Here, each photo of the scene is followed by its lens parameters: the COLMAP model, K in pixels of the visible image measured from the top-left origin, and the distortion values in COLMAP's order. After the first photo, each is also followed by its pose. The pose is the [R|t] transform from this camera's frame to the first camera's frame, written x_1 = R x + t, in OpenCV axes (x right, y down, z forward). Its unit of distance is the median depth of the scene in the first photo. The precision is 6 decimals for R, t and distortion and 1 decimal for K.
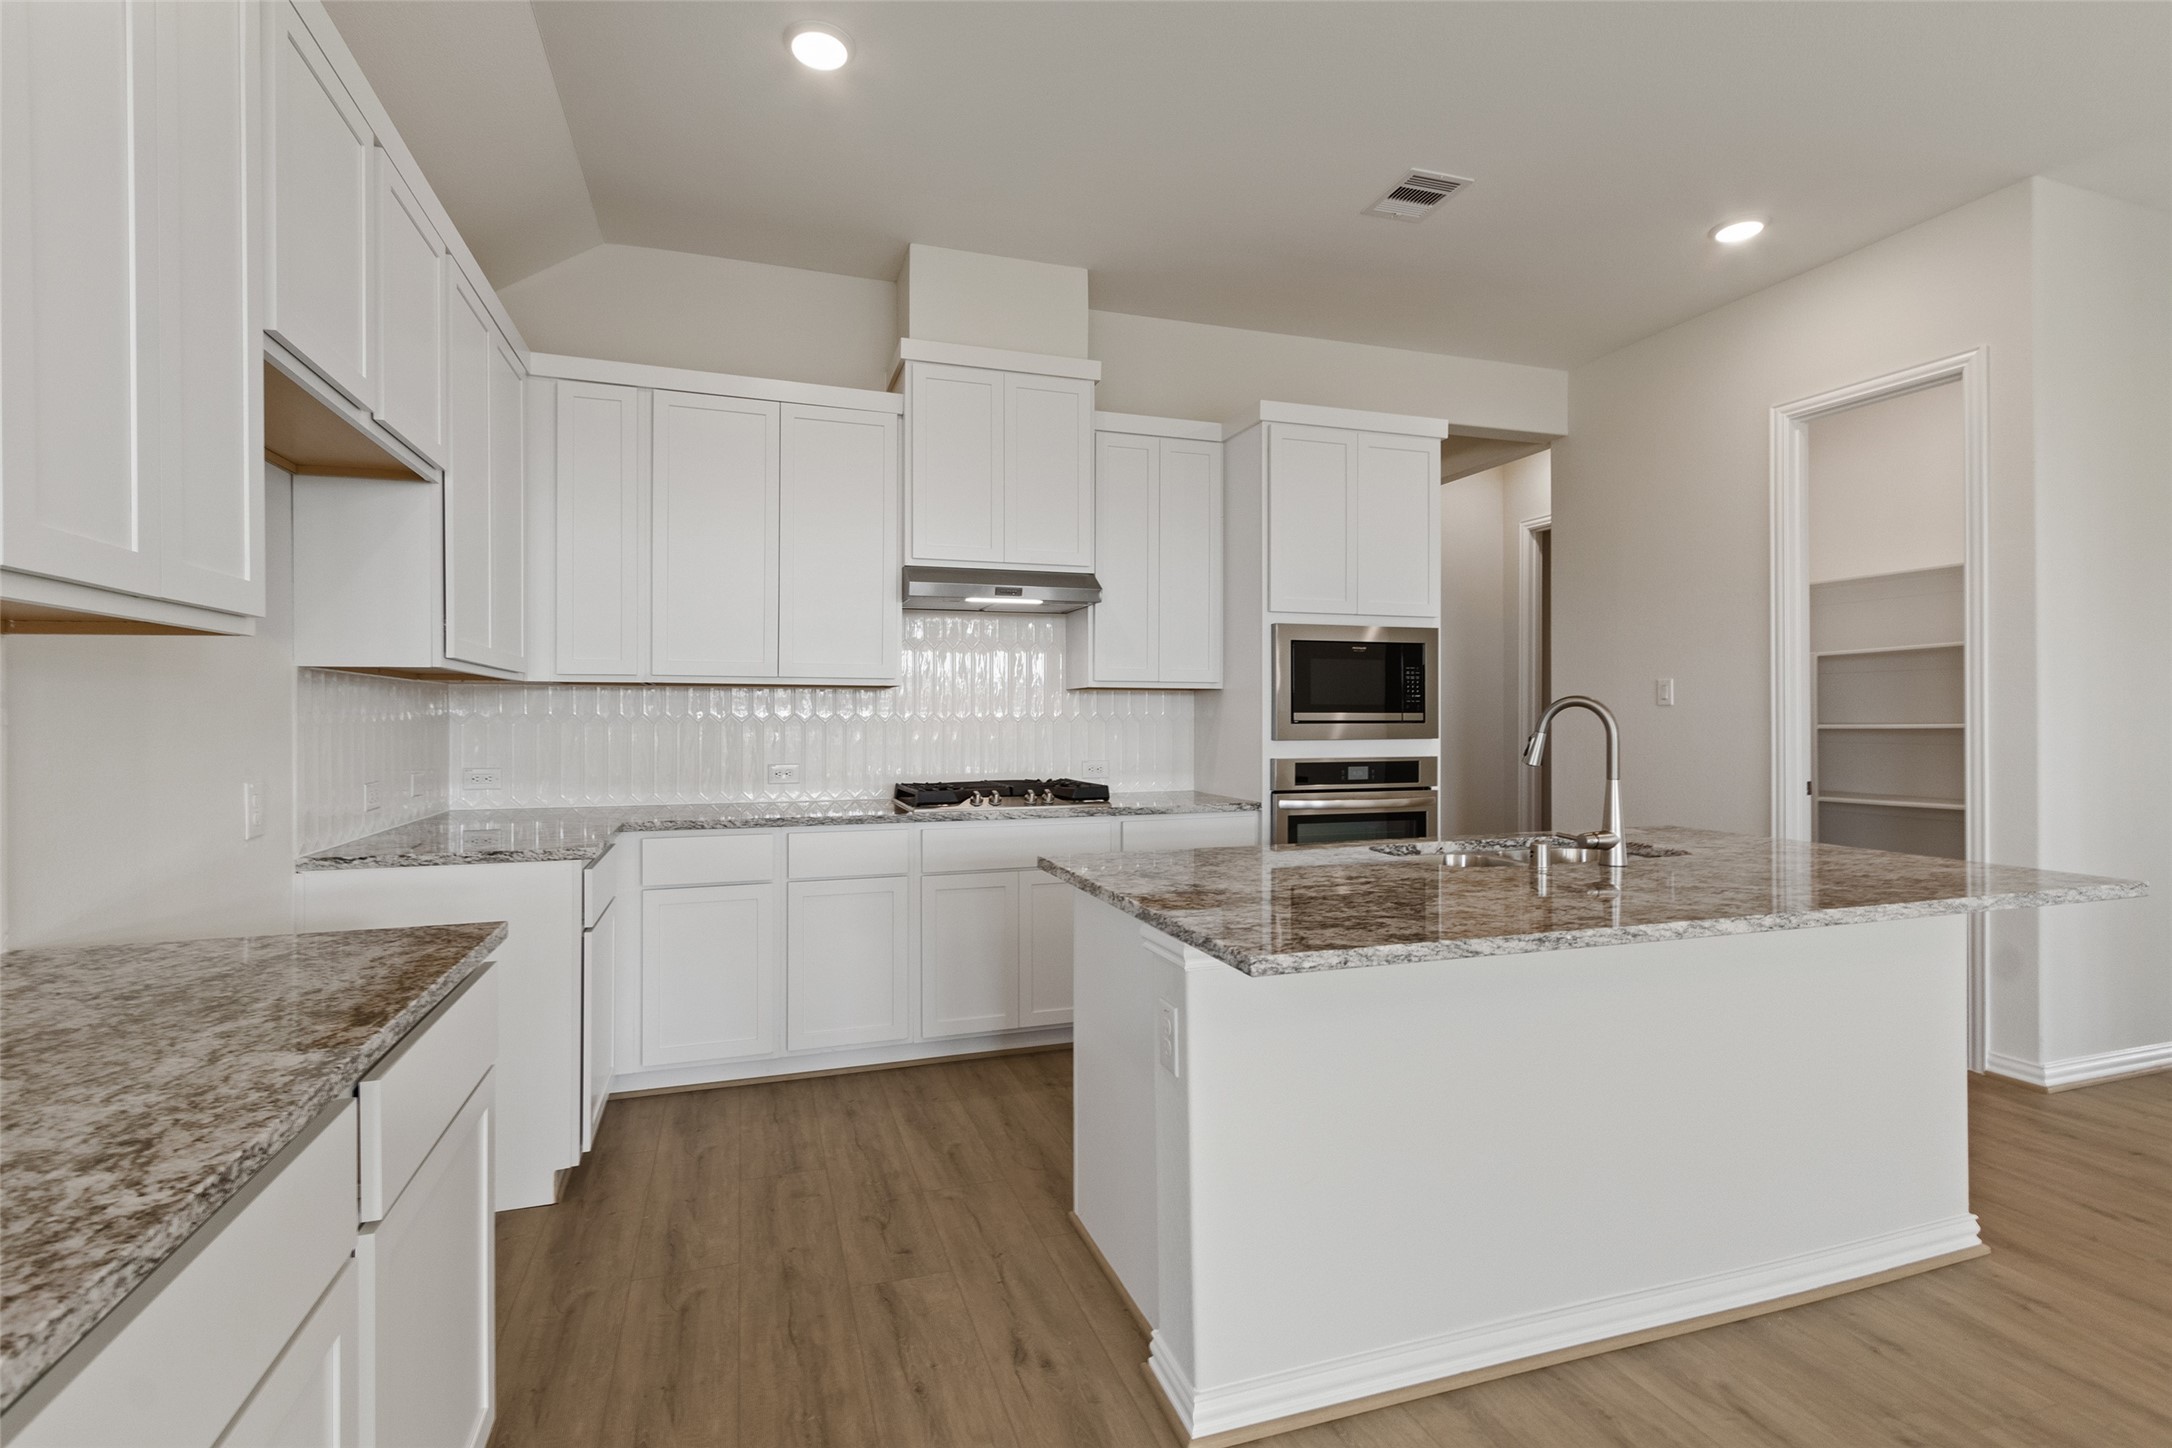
lens RADIAL K [[989.6, 0, 1086.9], [0, 989.6, 721.9], [0, 0, 1]] dist [0.009257, -0.000382]
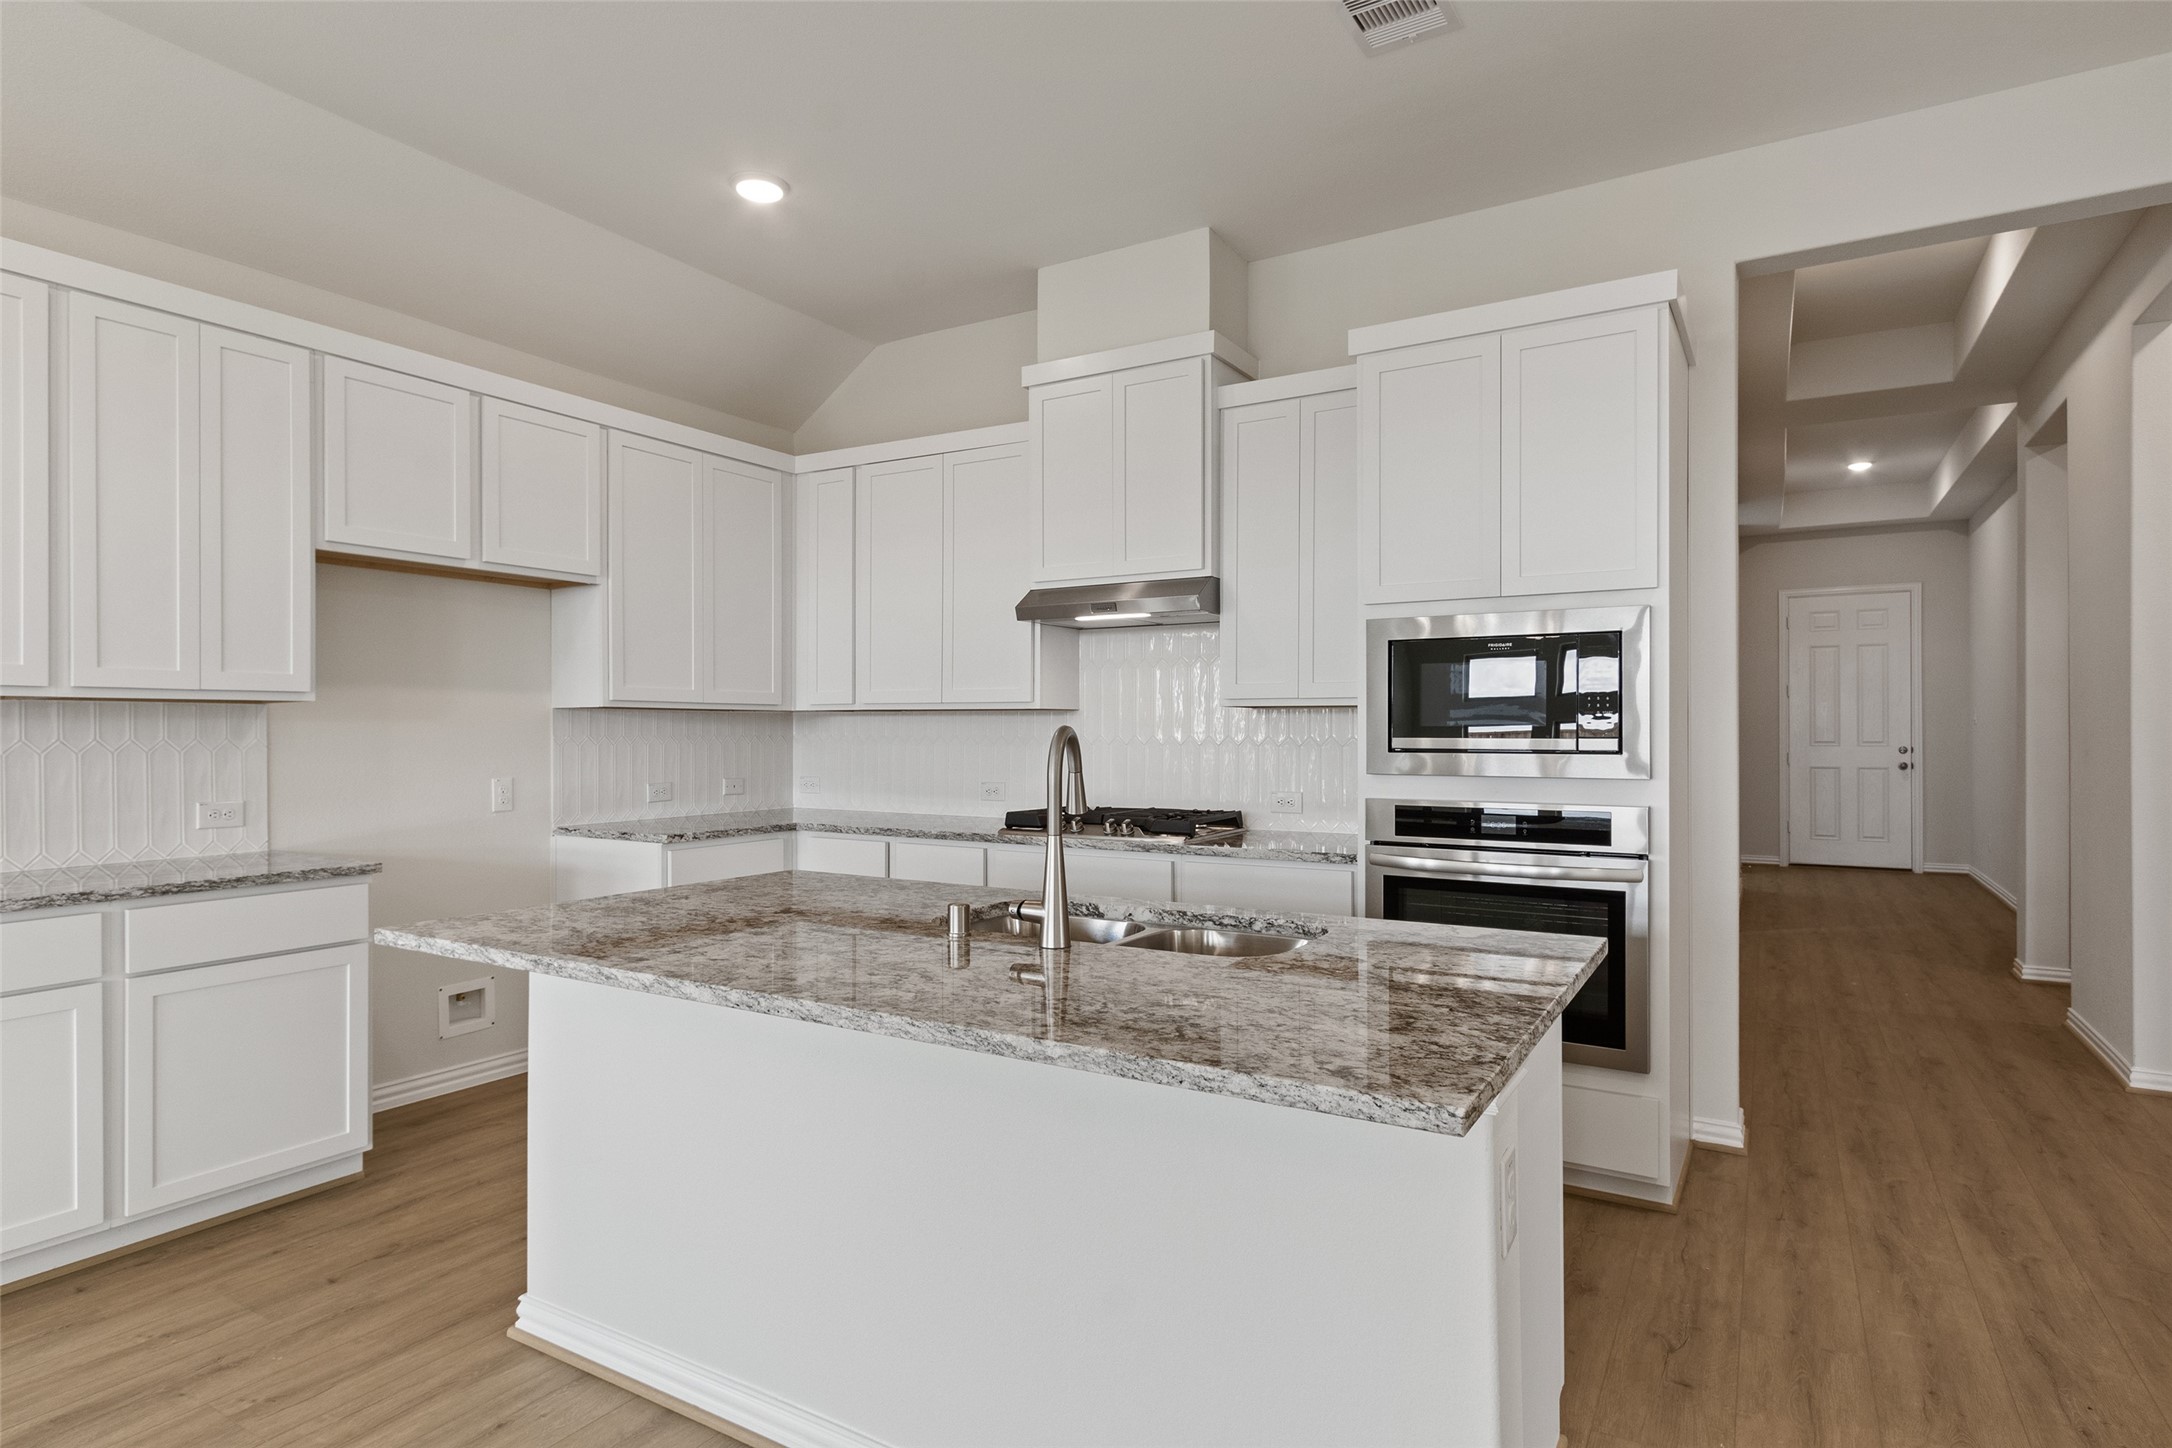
lens RADIAL K [[1169.0, 0, 1089.1], [0, 1169.0, 737.8], [0, 0, 1]] dist [-0.005287, -0.000257]
pose [[0.648427, 0.006617, -0.761248, 0.729730], [-0.005287, 0.999977, 0.004189, -0.011805], [0.761258, 0.001308, 0.648447, 0.259114]]
